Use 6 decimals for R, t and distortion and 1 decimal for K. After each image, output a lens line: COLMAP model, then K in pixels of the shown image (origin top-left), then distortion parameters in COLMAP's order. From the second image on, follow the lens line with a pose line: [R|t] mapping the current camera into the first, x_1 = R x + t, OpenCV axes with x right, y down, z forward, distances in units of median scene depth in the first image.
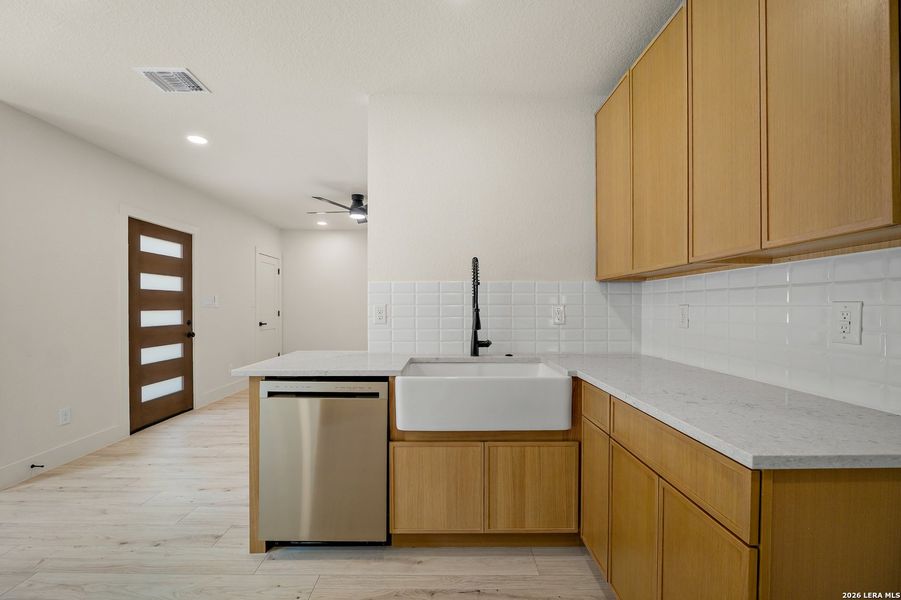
lens RADIAL K [[384.8, 0, 448.9], [0, 384.8, 305.3], [0, 0, 1]] dist [0.000676, 0.000129]
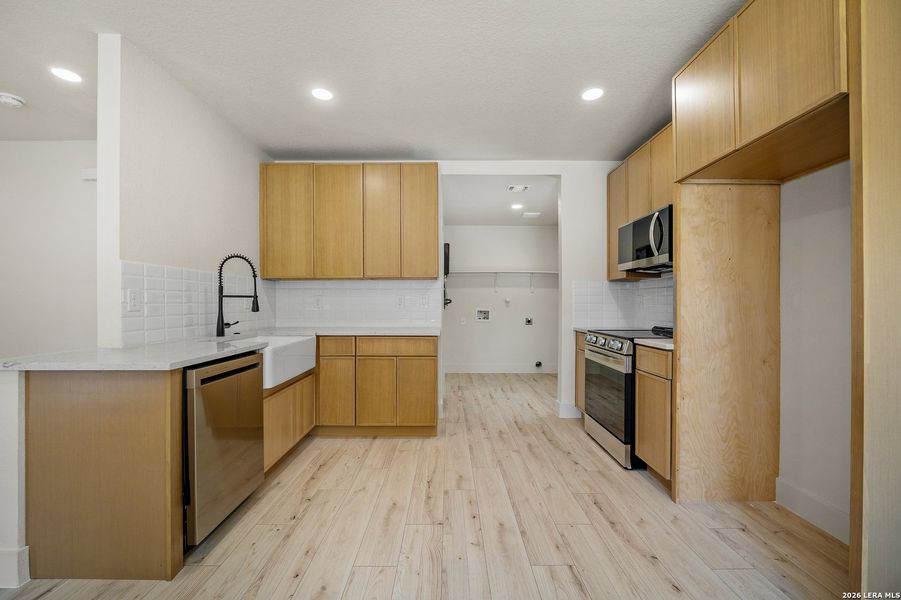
lens RADIAL K [[384.8, 0, 447.3], [0, 384.8, 298.6], [0, 0, 1]] dist [0.000676, 0.000129]
pose [[0.006210, 0.011207, 0.999918, -1.325687], [-0.000298, 0.999937, -0.011205, 0.036546], [-0.999981, -0.000229, 0.006213, 0.375454]]
